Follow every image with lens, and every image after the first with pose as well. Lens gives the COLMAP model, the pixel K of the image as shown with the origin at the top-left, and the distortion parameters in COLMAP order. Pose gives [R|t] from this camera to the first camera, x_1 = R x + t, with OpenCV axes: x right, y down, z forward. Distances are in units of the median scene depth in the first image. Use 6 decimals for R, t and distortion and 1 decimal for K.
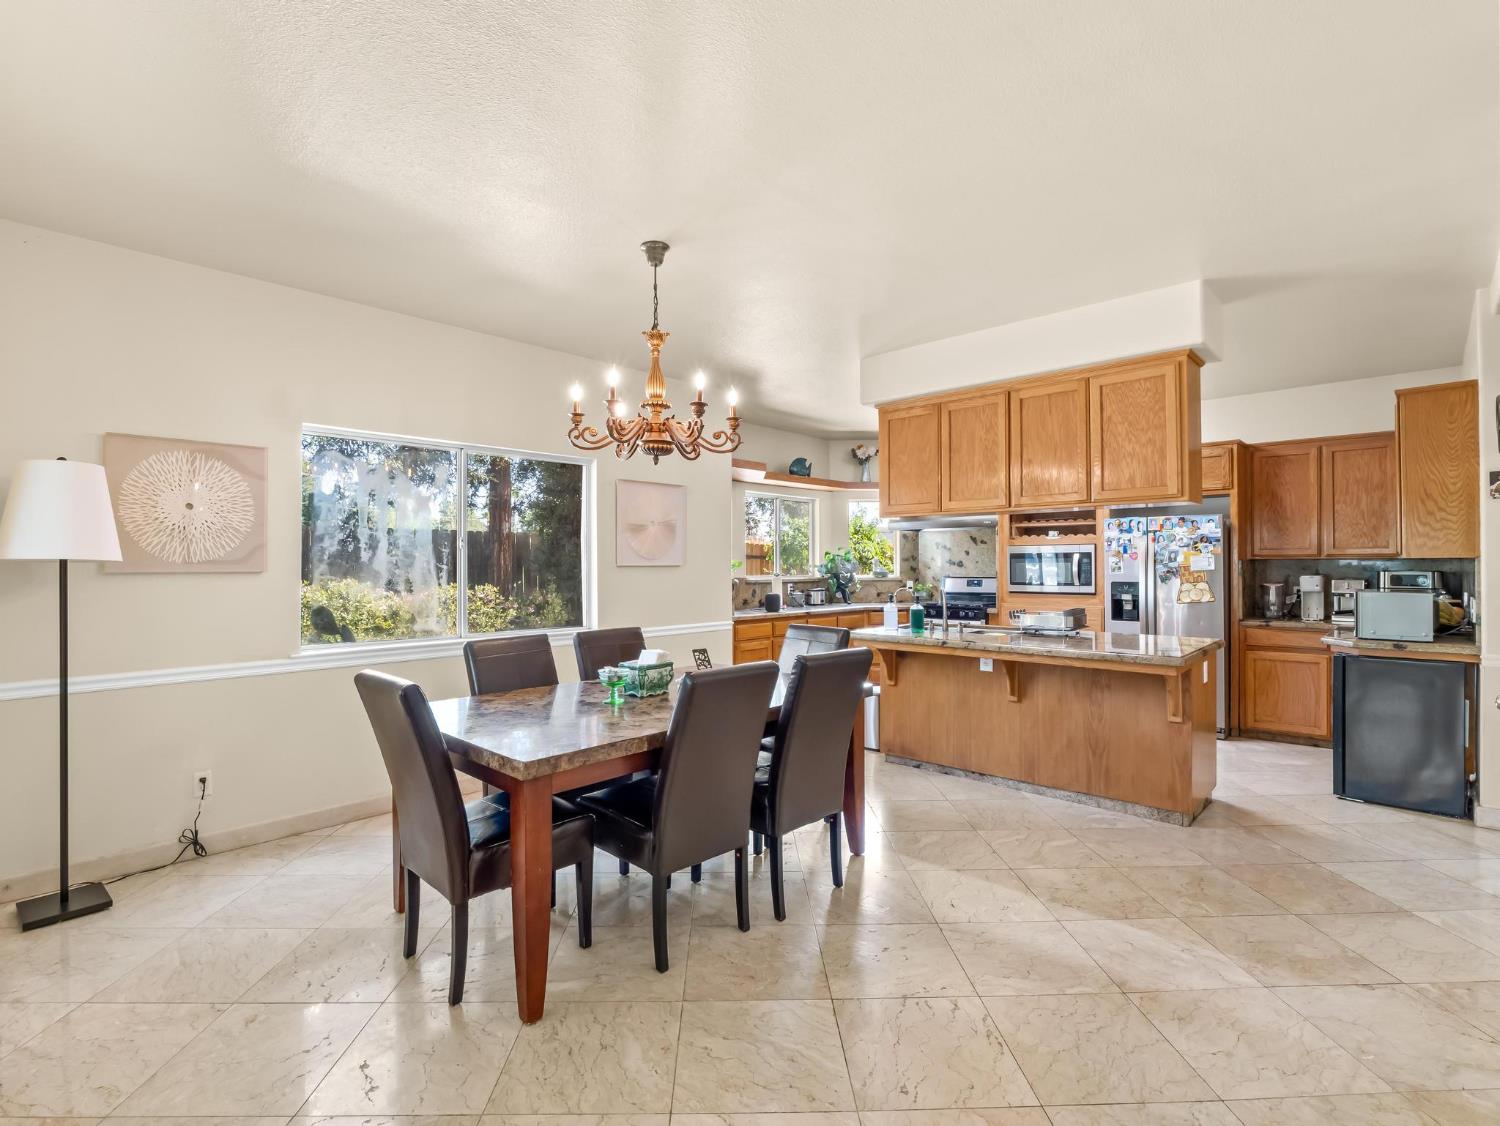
lens RADIAL K [[730.3, 0, 738.0], [0, 730.3, 560.2], [0, 0, 1]] dist [-0.001948, -0.020973]
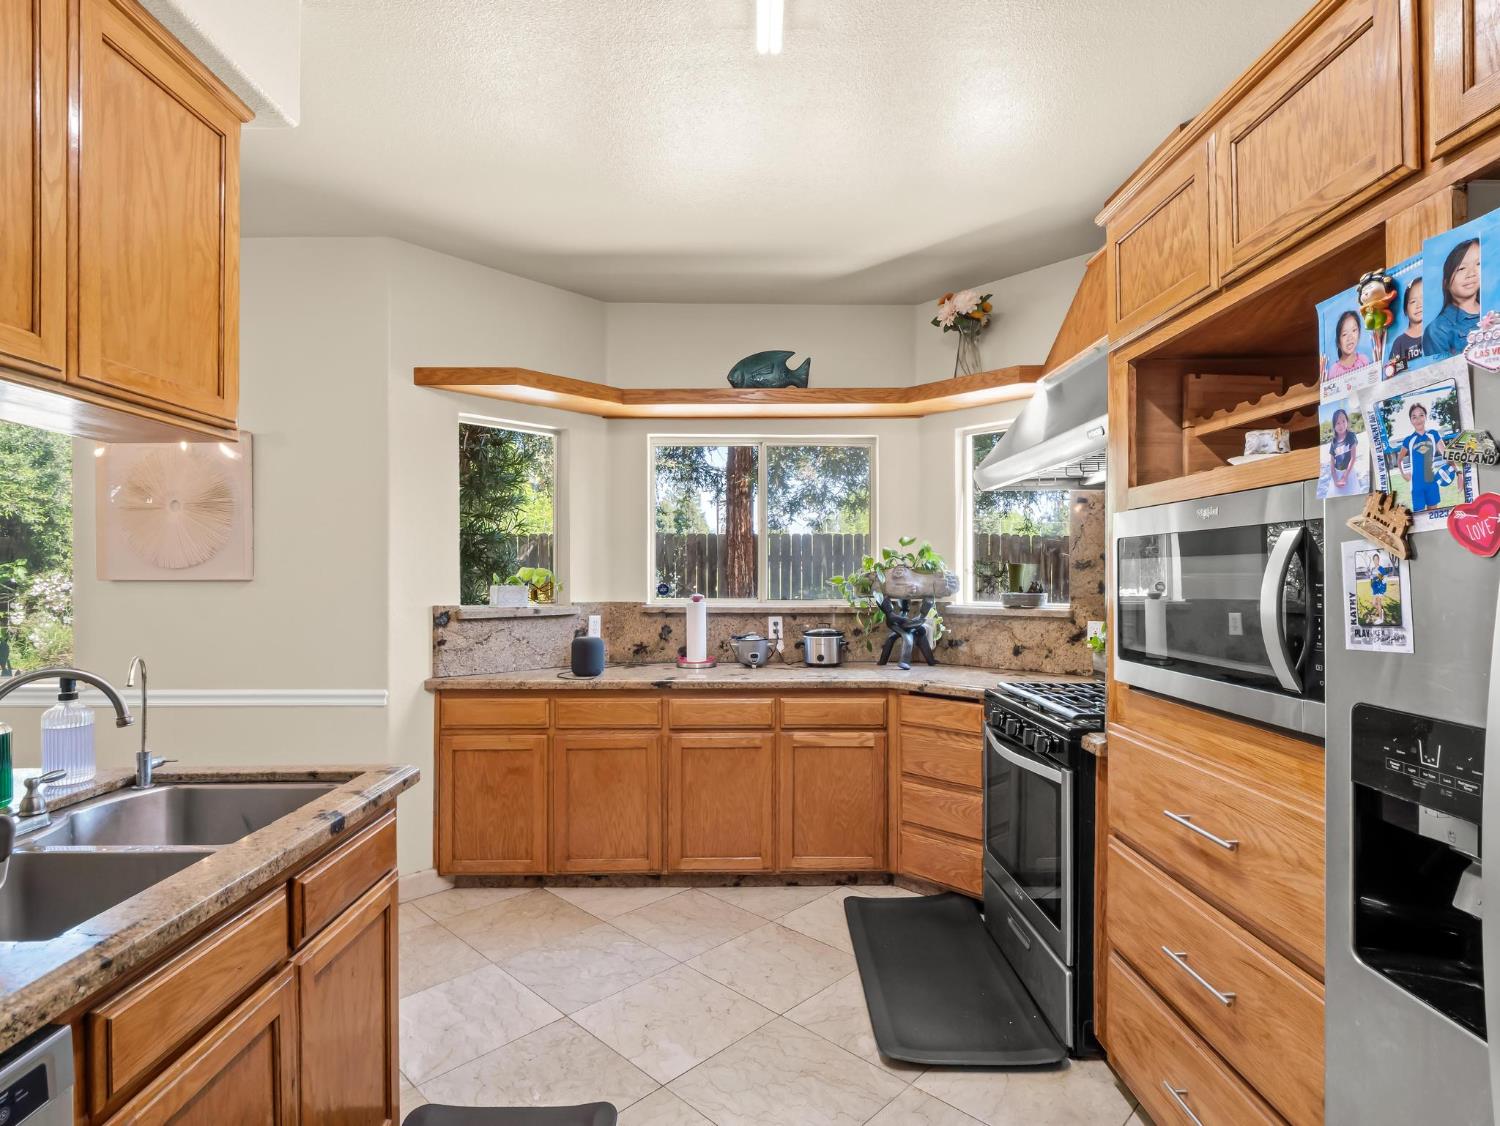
lens RADIAL K [[773.0, 0, 744.8], [0, 773.0, 575.3], [0, 0, 1]] dist [-0.006694, -0.000707]
pose [[0.696858, 0.001819, -0.717207, 0.570863], [0.004421, 0.999967, 0.006832, 0.001550], [0.717195, -0.007932, 0.696827, 0.846245]]
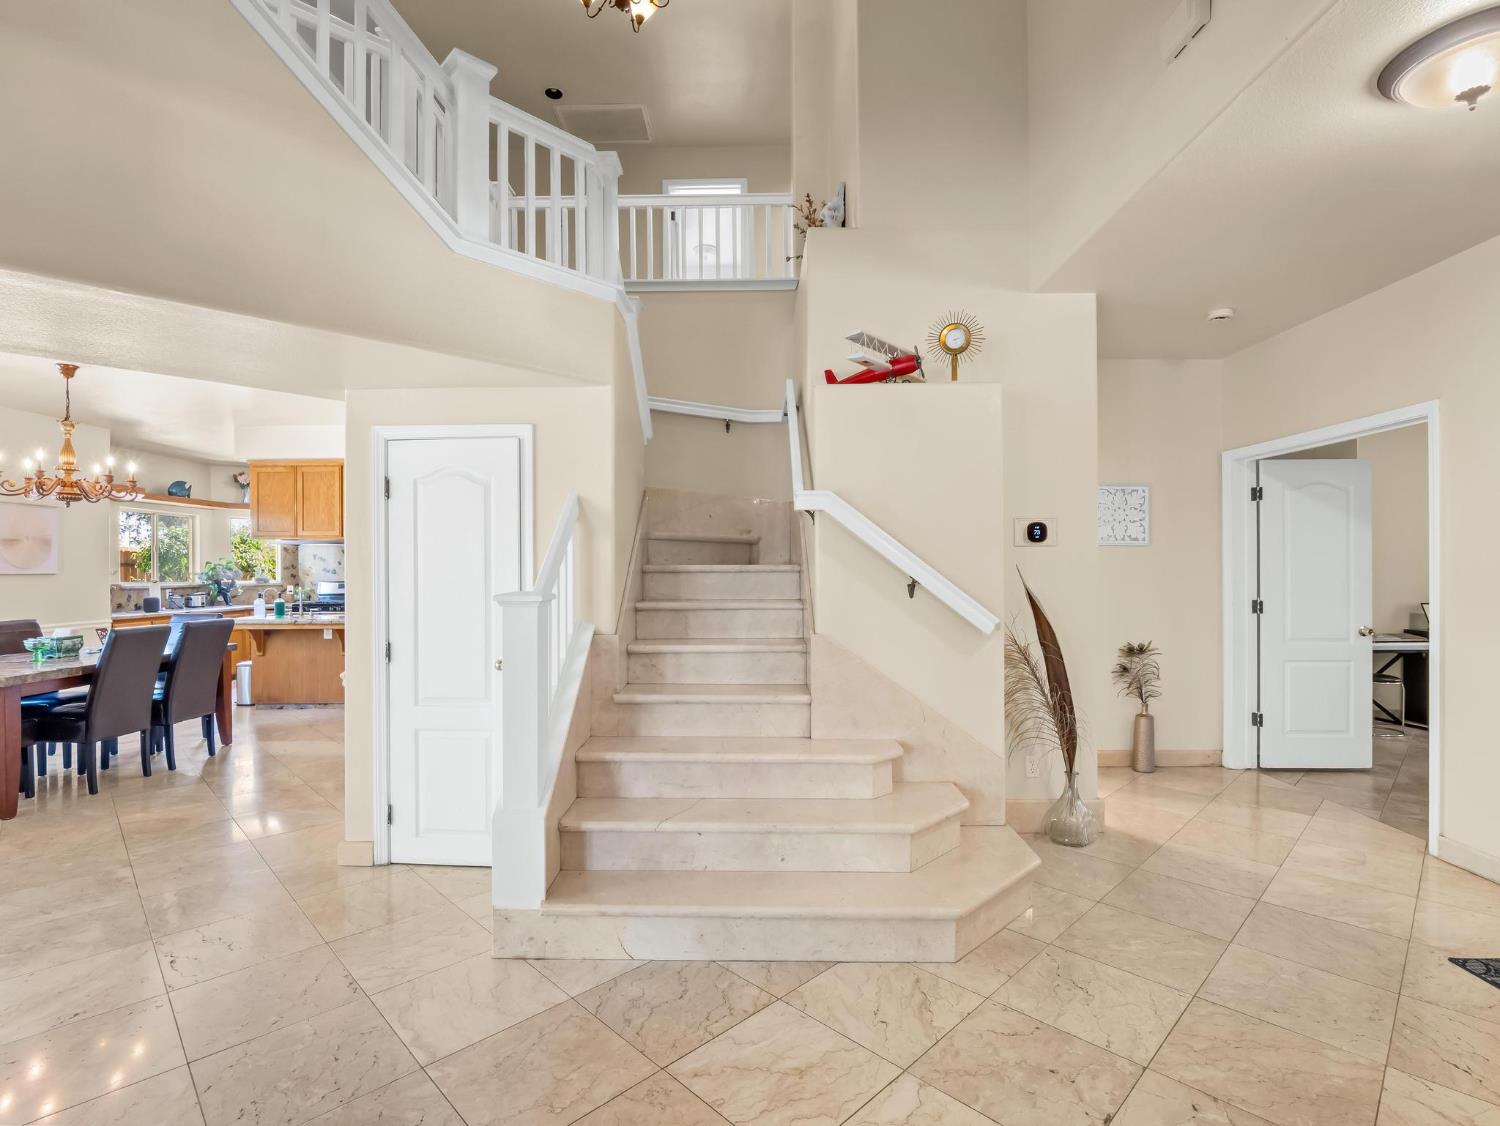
lens RADIAL K [[746.8, 0, 747.7], [0, 746.8, 569.4], [0, 0, 1]] dist [-0.003193, -0.001026]
pose [[0.736488, -0.001550, 0.676449, -0.068034], [0.000045, 0.999997, 0.002243, -0.002418], [-0.676451, -0.001622, 0.736486, -0.645582]]
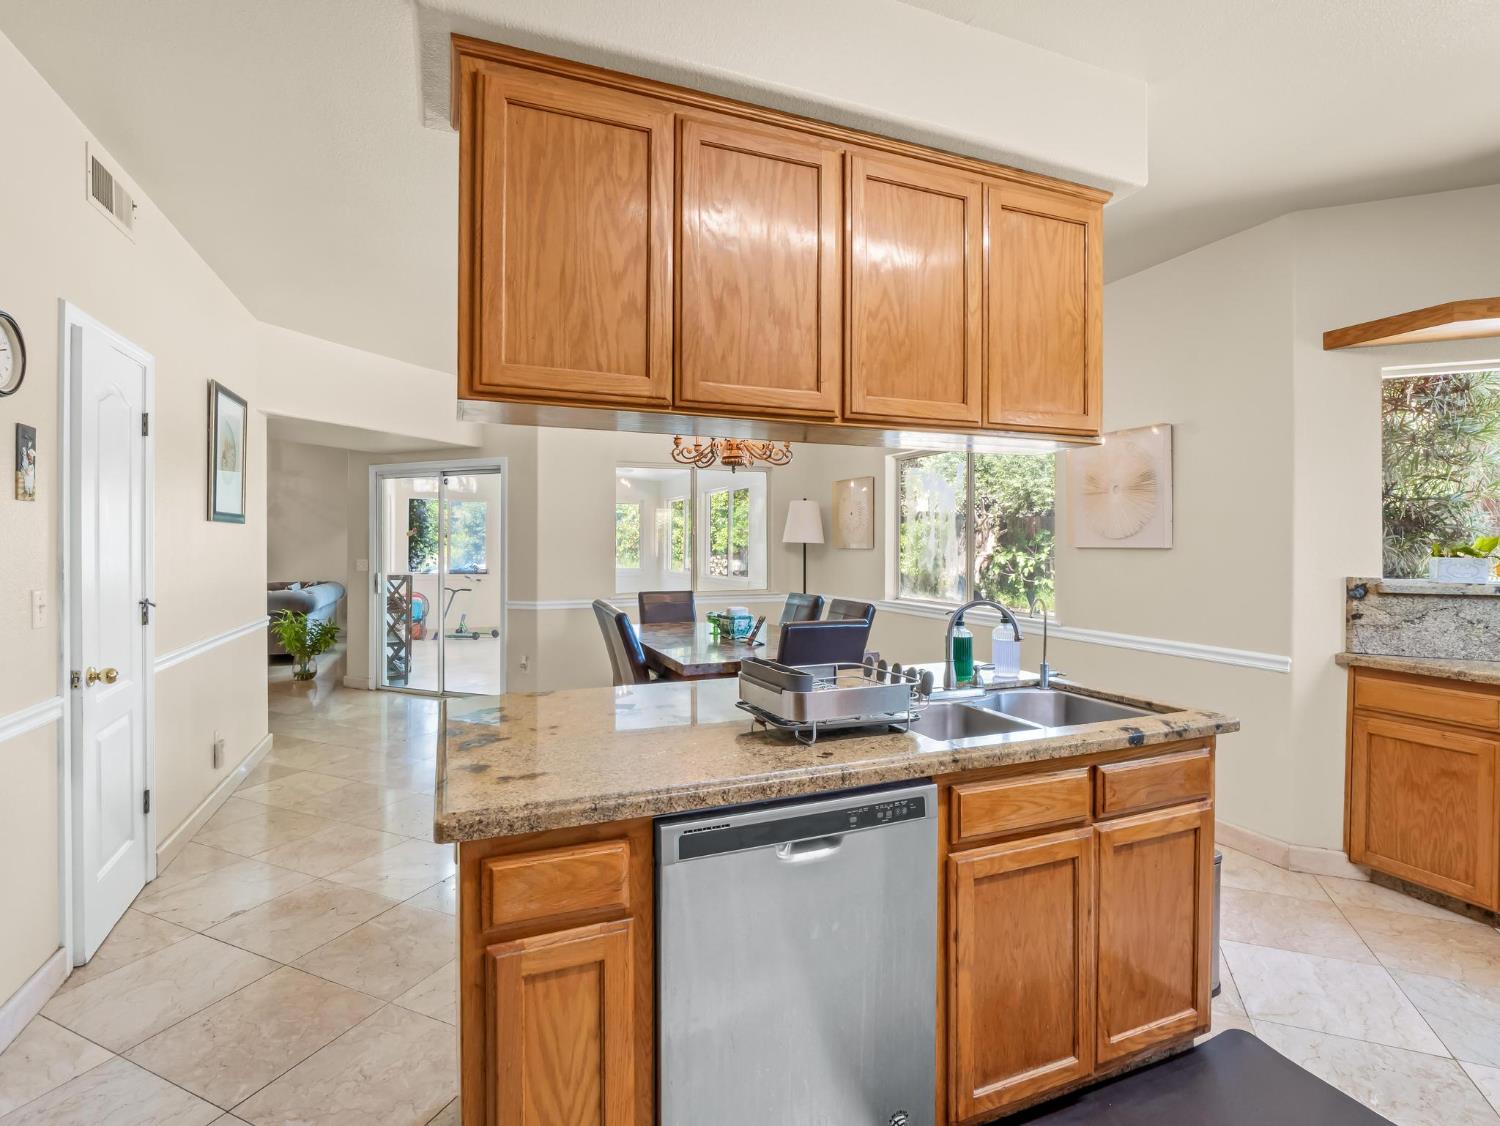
lens RADIAL K [[730.9, 0, 741.4], [0, 730.9, 550.7], [0, 0, 1]] dist [-0.001873, -0.000384]
pose [[-0.411663, 0.010047, -0.911281, 0.646374], [0.004832, 0.999949, 0.008841, 0.001829], [0.911323, -0.000764, -0.411690, 0.902472]]
